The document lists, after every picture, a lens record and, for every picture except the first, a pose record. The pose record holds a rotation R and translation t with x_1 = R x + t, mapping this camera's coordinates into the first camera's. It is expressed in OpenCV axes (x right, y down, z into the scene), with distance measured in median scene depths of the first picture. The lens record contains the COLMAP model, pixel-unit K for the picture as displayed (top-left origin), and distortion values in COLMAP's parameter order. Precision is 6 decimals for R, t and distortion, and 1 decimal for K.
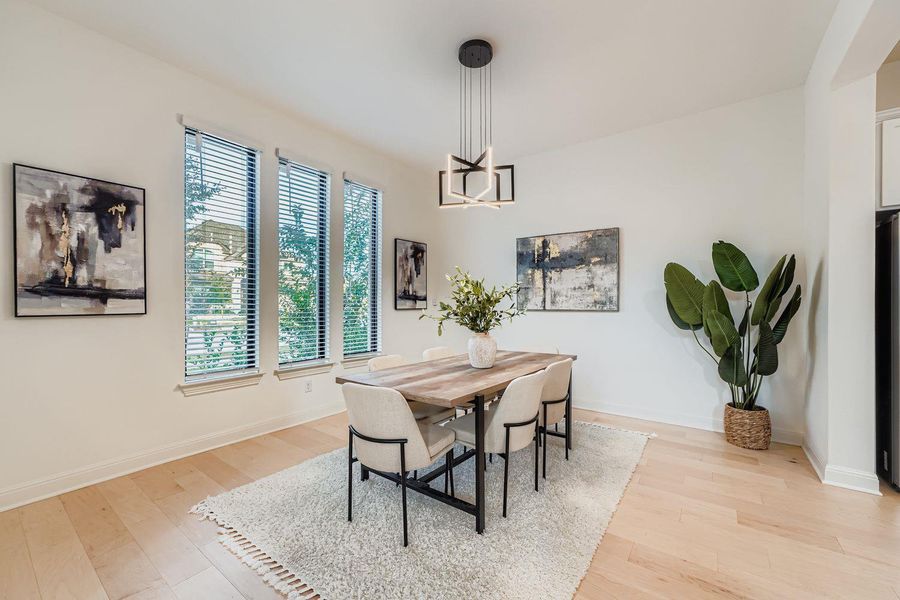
lens RADIAL K [[359.5, 0, 446.8], [0, 359.5, 306.1], [0, 0, 1]] dist [-0.001716, 0.000923]
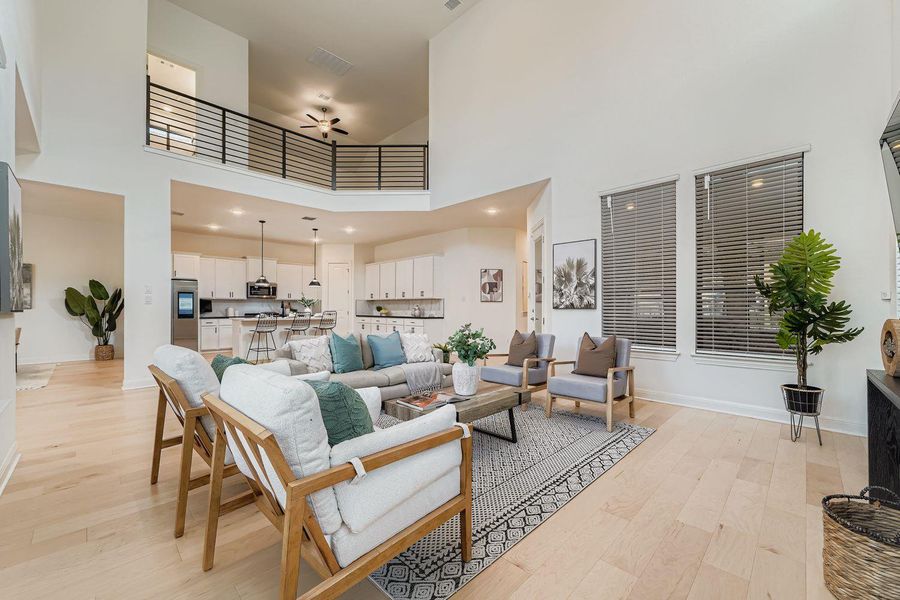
lens RADIAL K [[359.5, 0, 452.1], [0, 359.5, 306.7], [0, 0, 1]] dist [-0.001716, 0.000923]
pose [[0.130554, 0.005420, 0.991426, -1.068426], [0.007697, 0.999949, -0.006481, 0.032420], [-0.991411, 0.008477, 0.130506, -1.387037]]
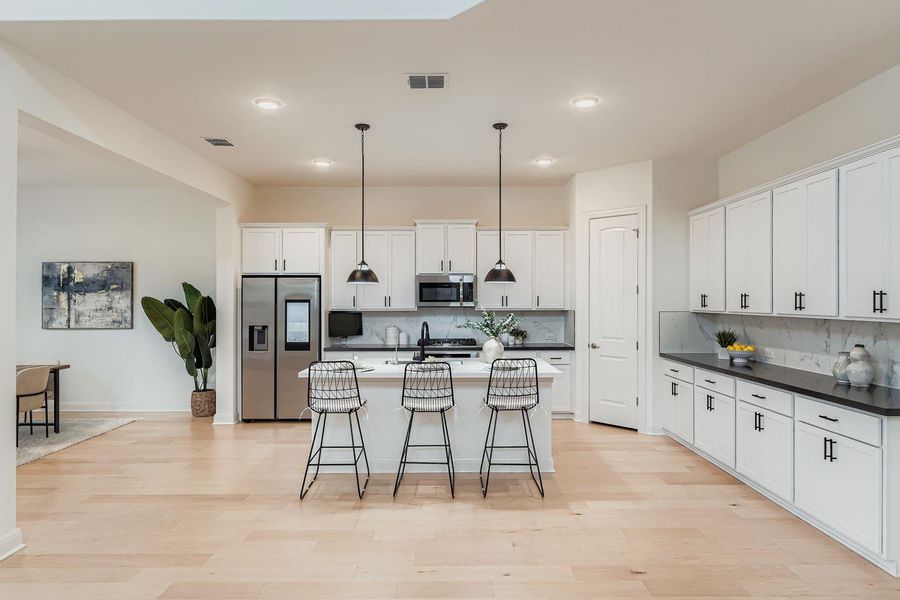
lens RADIAL K [[549.2, 0, 447.2], [0, 549.2, 299.5], [0, 0, 1]] dist [0.000405, -0.000280]
pose [[0.805069, 0.002147, 0.593177, 0.219752], [0.002318, 0.999974, -0.006765, -0.070351], [-0.593176, 0.006821, 0.805044, -1.171634]]
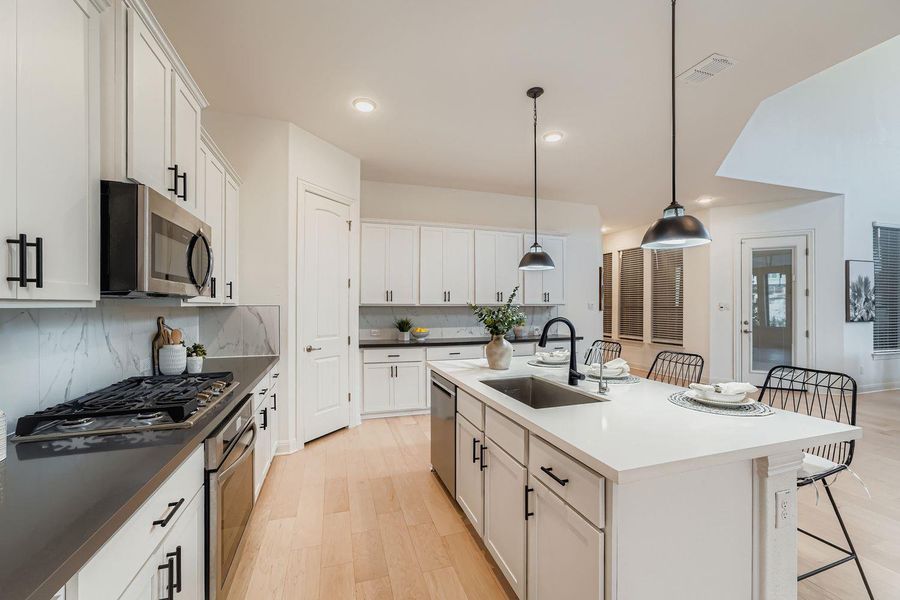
lens RADIAL K [[359.5, 0, 448.7], [0, 359.5, 306.4], [0, 0, 1]] dist [-0.001716, 0.000923]
pose [[-0.816378, 0.005983, 0.577487, 0.776758], [0.008986, 0.999957, 0.002343, -0.043534], [-0.577448, 0.007102, -0.816396, 0.447017]]
